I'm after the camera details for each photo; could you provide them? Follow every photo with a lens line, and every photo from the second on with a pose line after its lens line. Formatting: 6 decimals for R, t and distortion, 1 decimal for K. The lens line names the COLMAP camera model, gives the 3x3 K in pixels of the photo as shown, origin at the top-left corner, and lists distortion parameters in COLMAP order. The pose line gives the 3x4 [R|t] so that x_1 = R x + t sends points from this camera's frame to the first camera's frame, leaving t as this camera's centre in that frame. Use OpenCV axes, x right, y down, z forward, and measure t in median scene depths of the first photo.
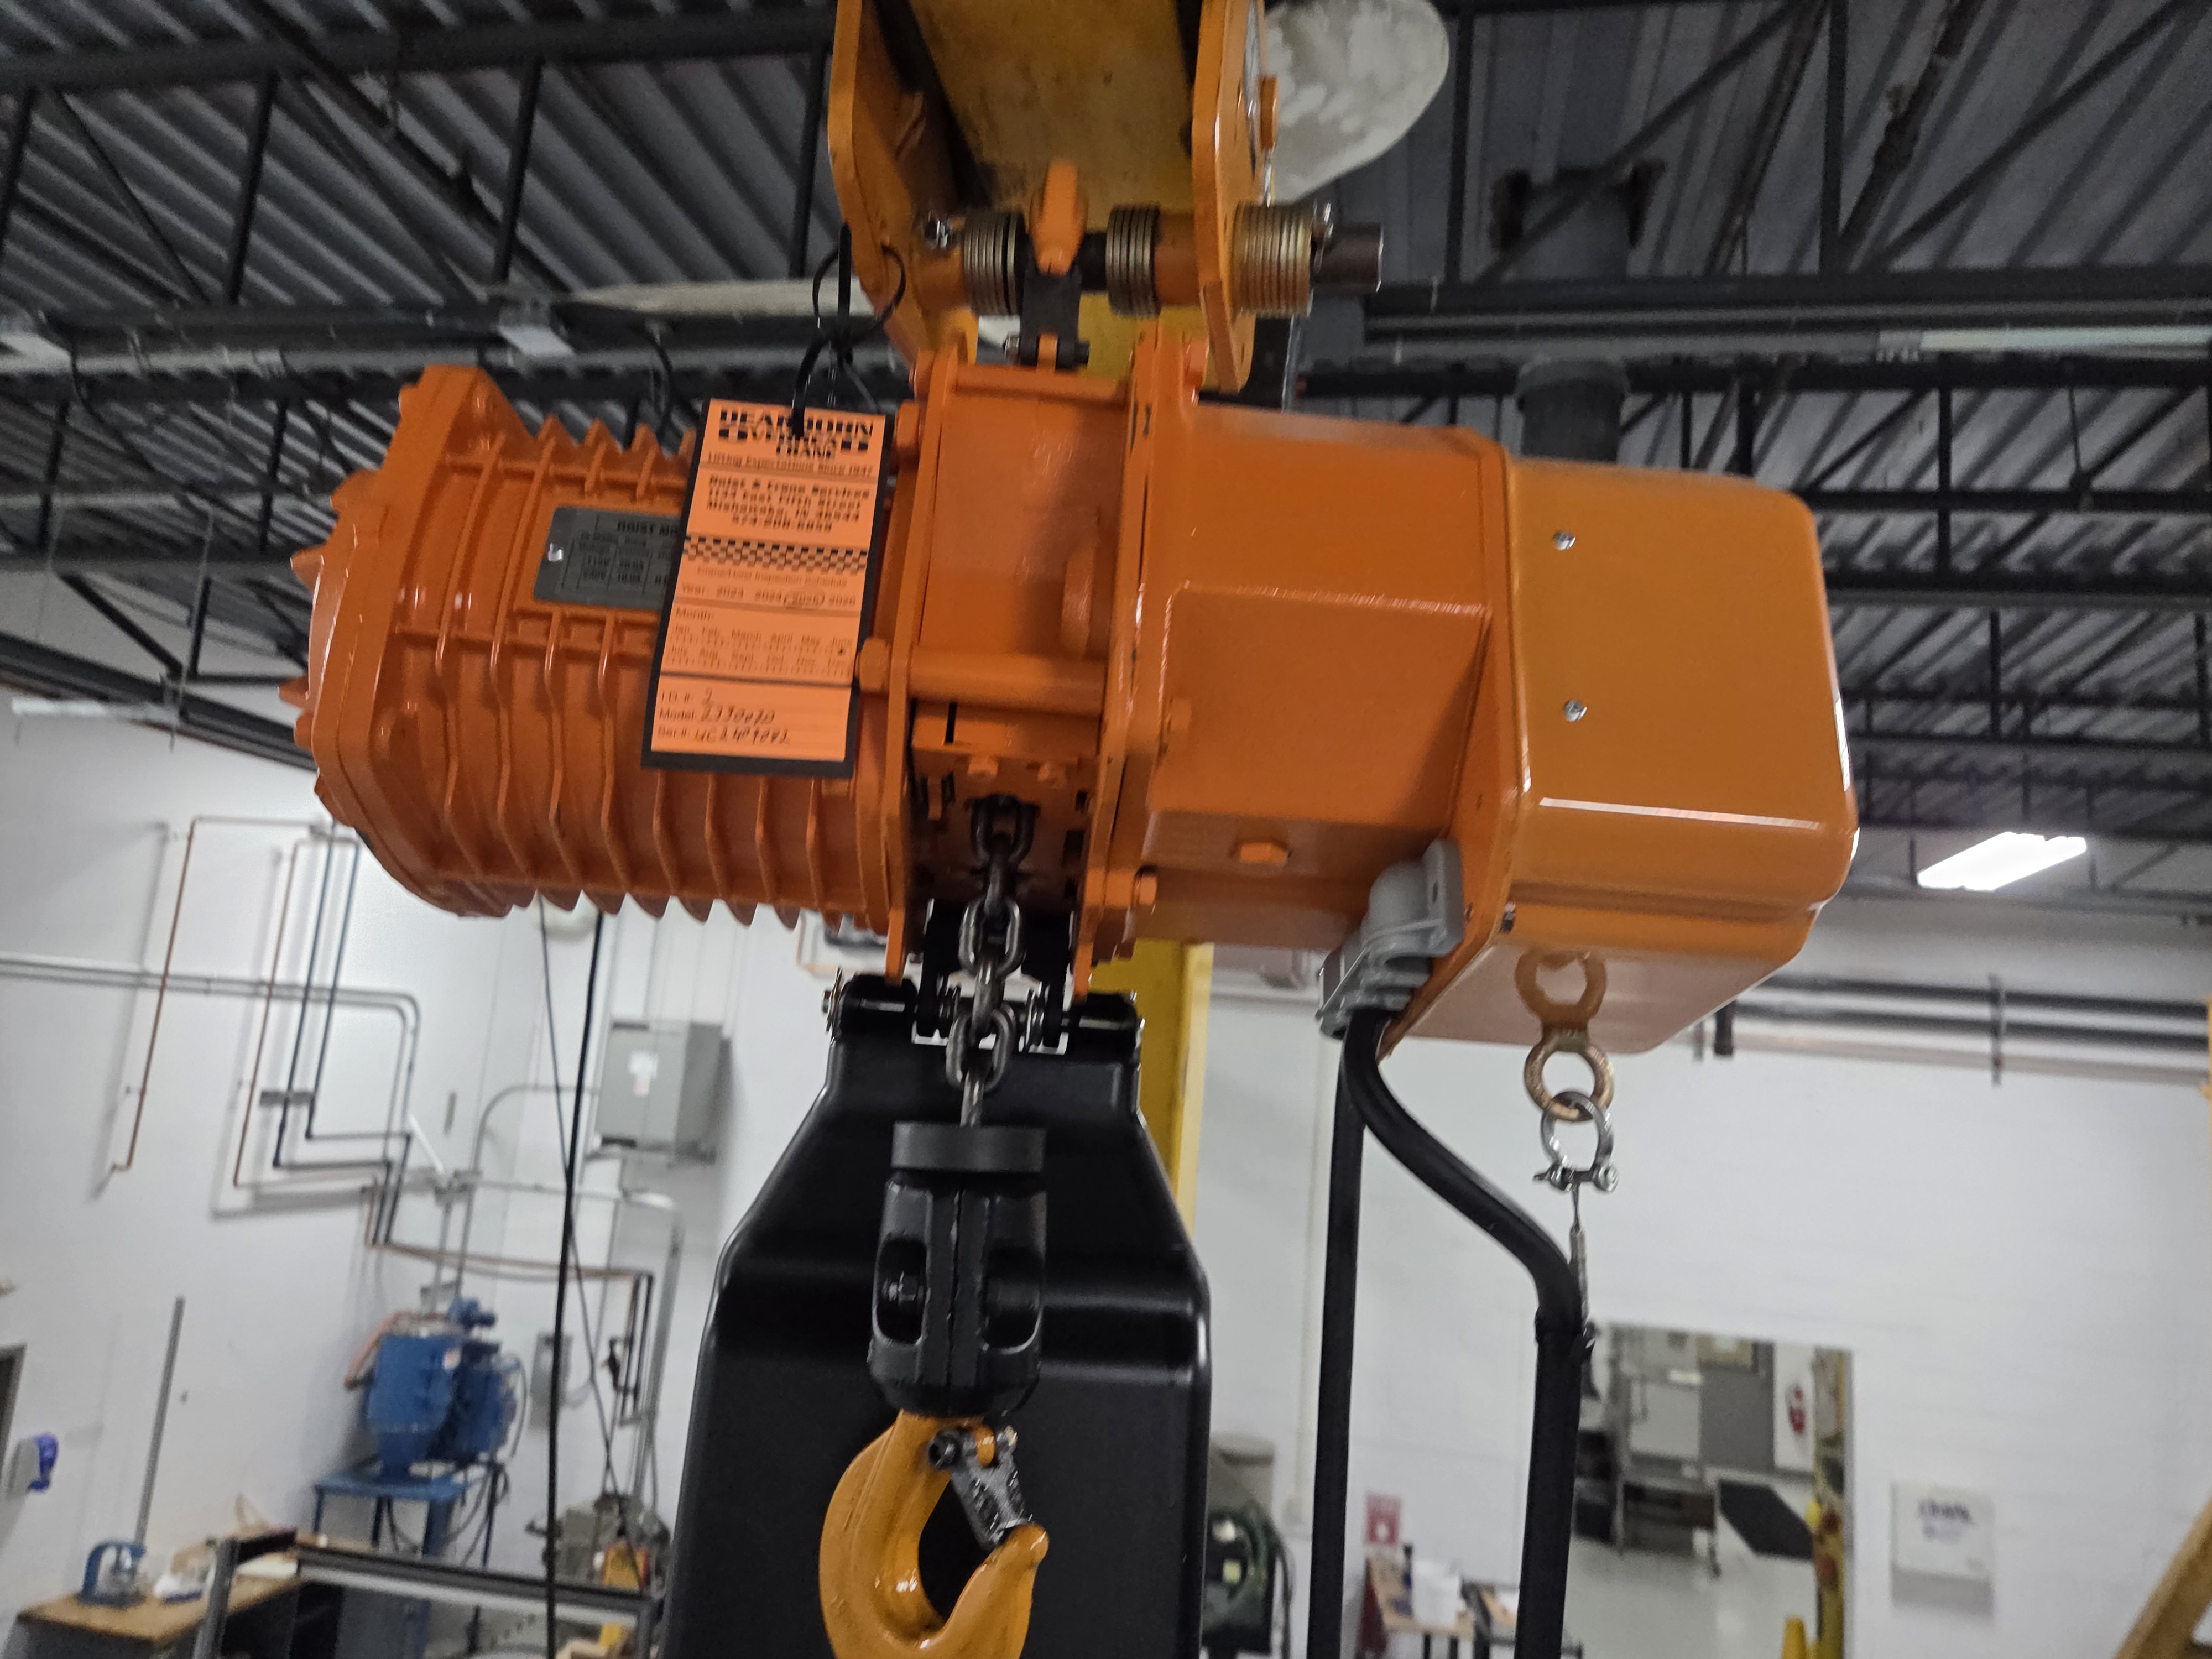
lens RADIAL K [[1501.8, 0, 1100.3], [0, 1501.8, 798.7], [0, 0, 1]] dist [0.059364, -0.057260]
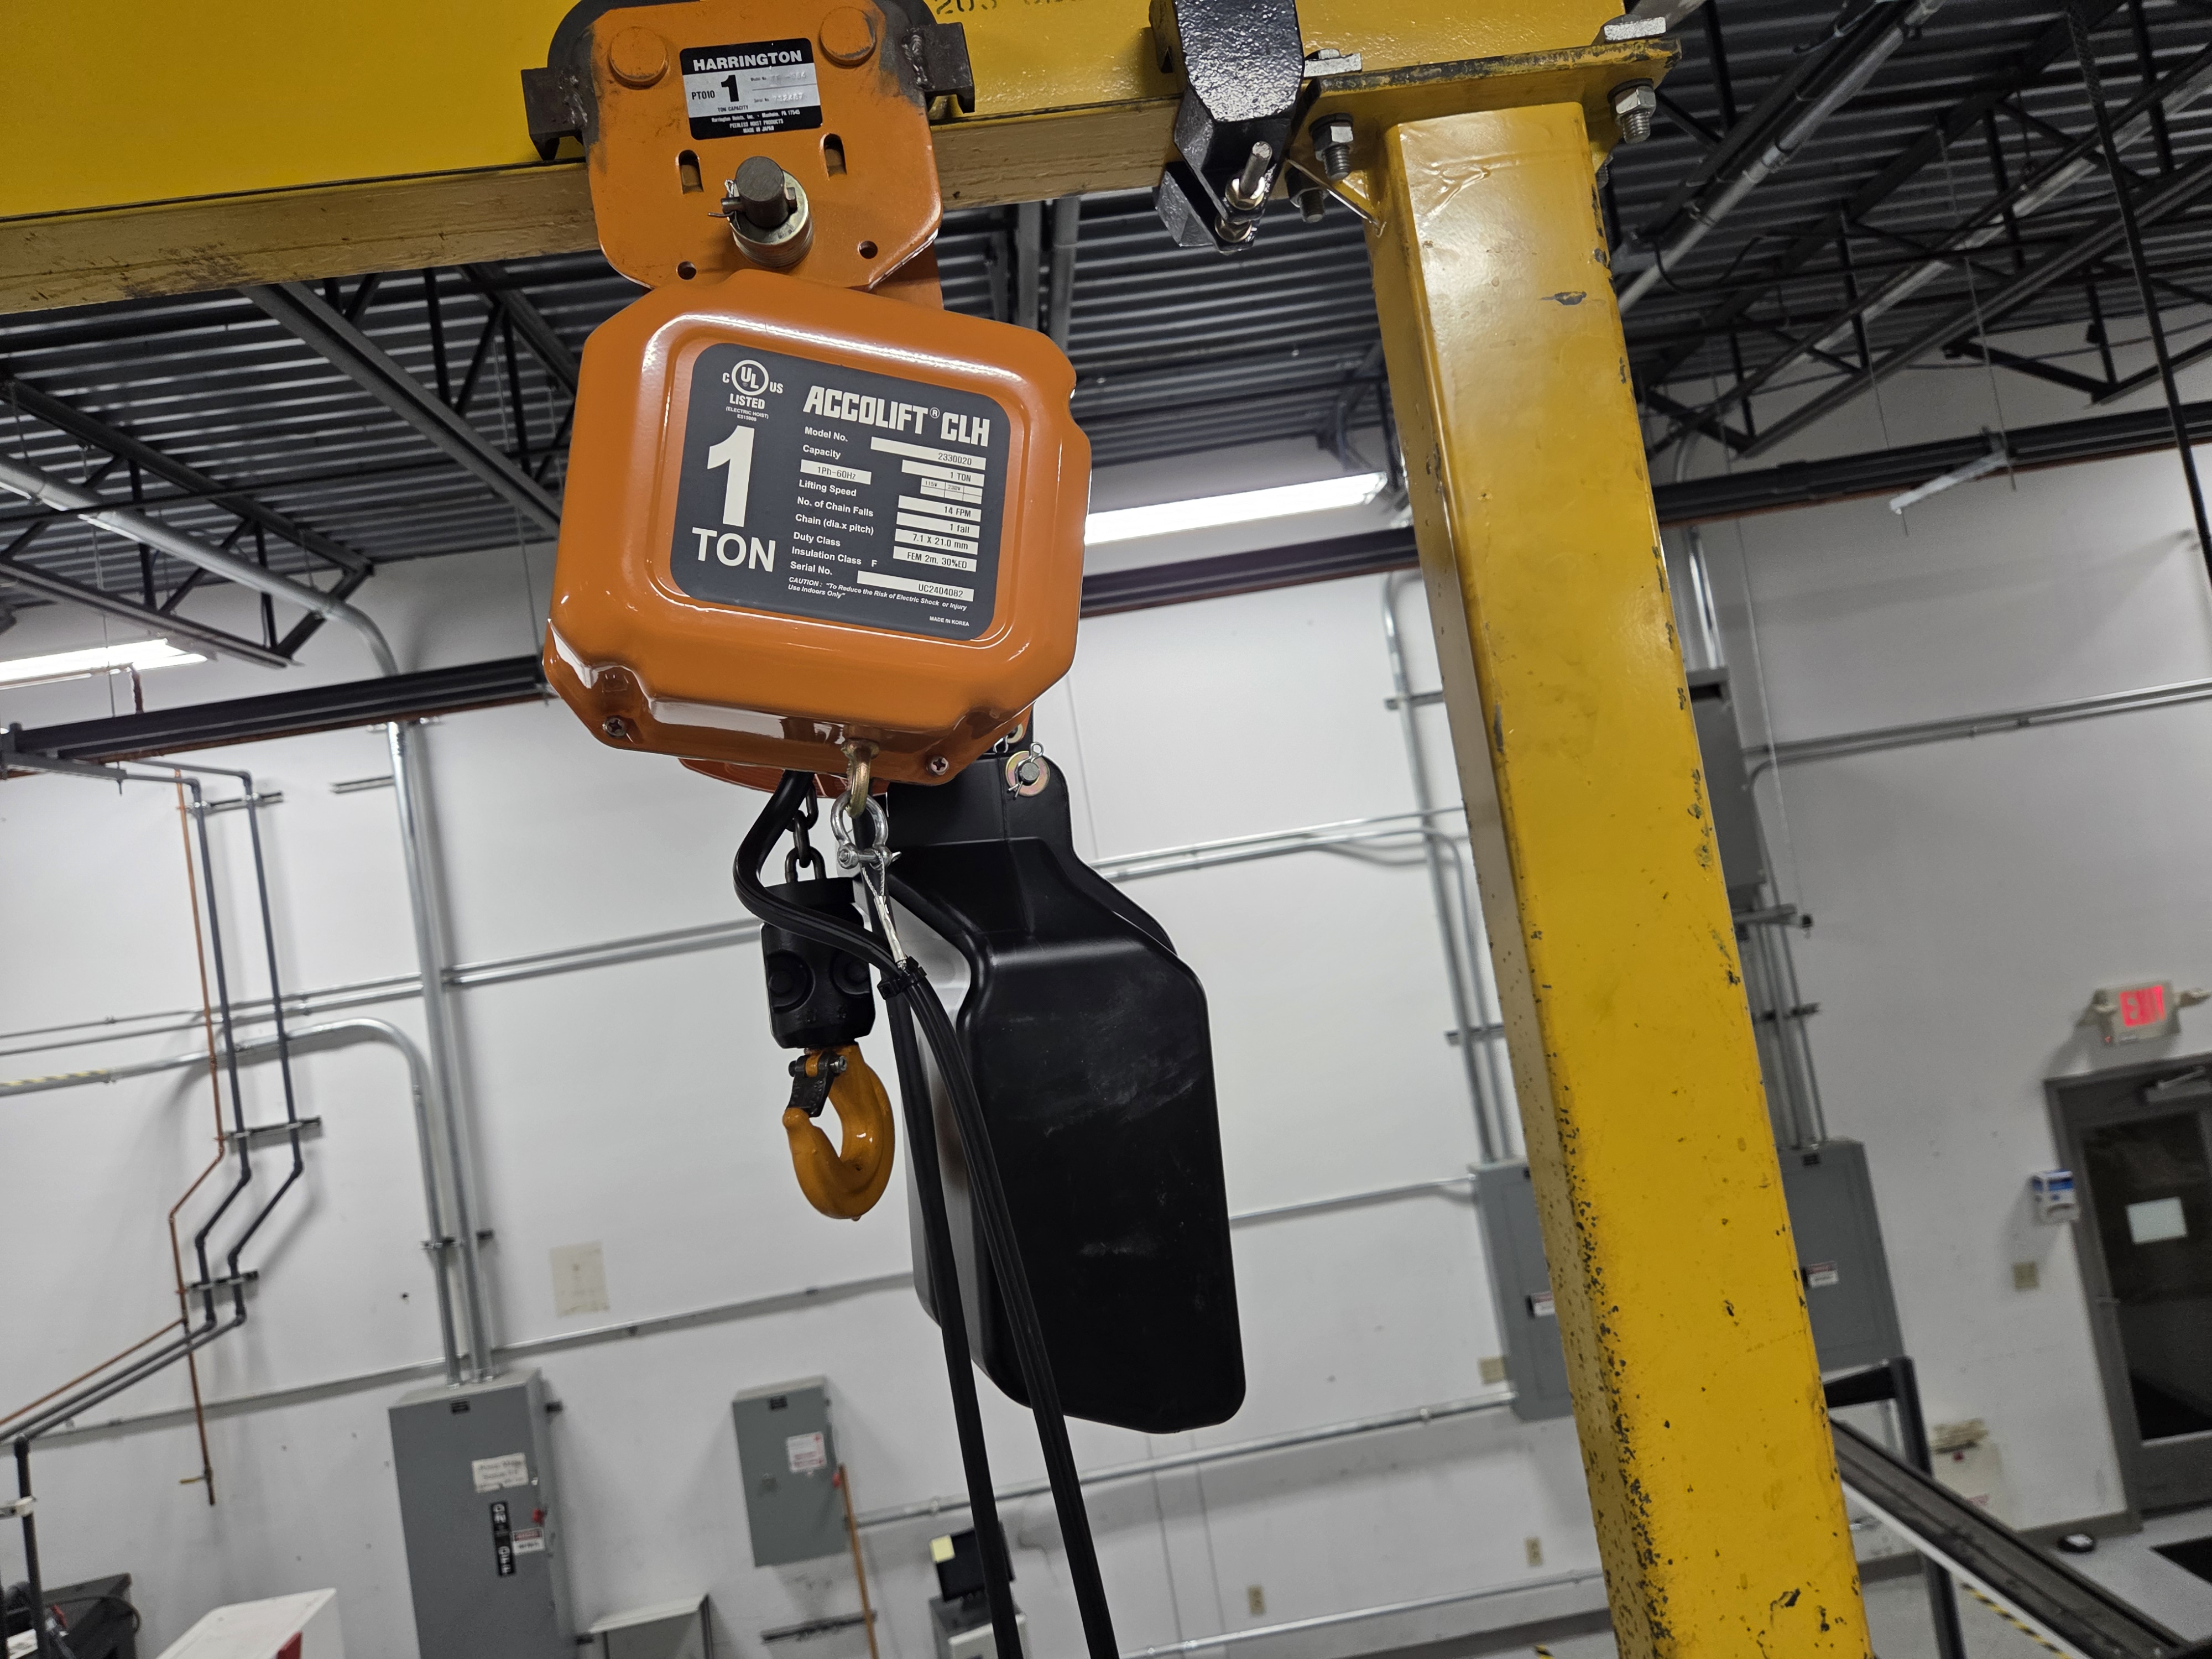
lens RADIAL K [[1501.8, 0, 1100.3], [0, 1501.8, 798.7], [0, 0, 1]] dist [0.059364, -0.057260]
pose [[0.240413, -0.181266, -0.953595, 0.089869], [0.342808, 0.934959, -0.091298, 0.022074], [0.908121, -0.304951, 0.286915, 0.040223]]
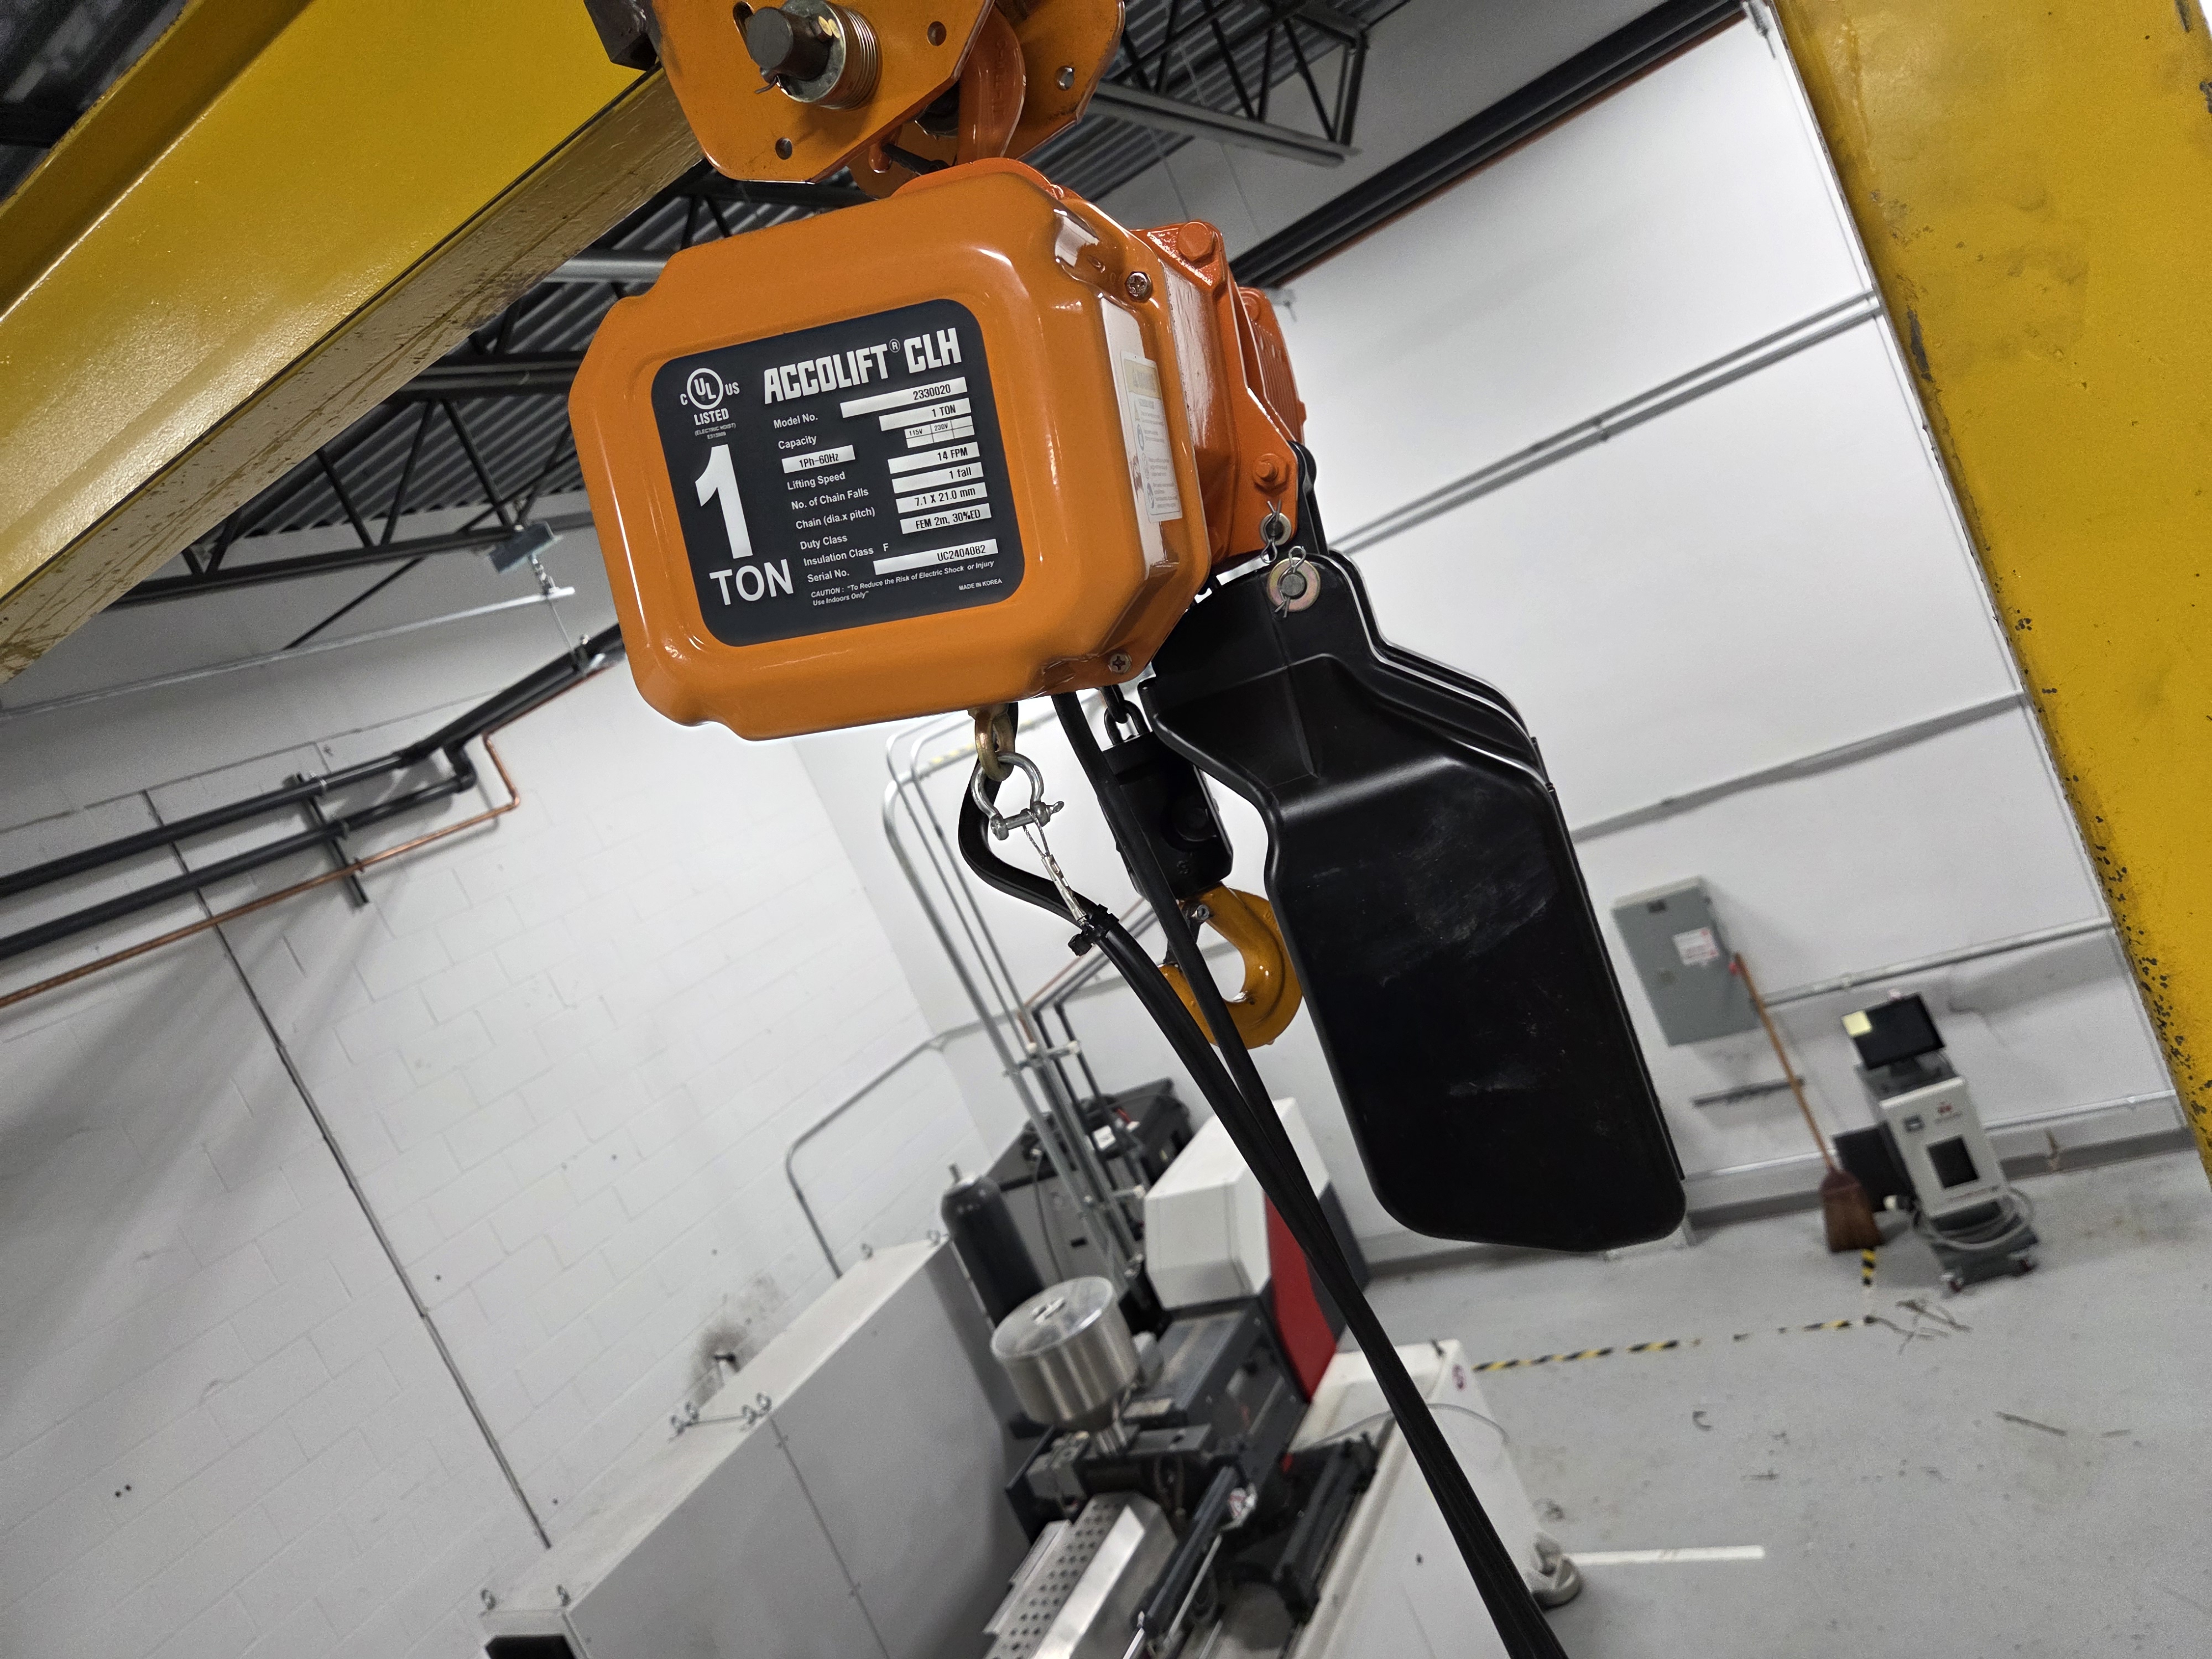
lens RADIAL K [[1501.7, 0, 1133.8], [0, 1501.7, 833.4], [0, 0, 1]] dist [0.056103, -0.043517]
pose [[-0.284472, 0.158371, -0.945513, 0.082086], [0.533798, 0.845398, -0.018999, 0.019075], [0.796326, -0.510118, -0.325031, 0.073013]]
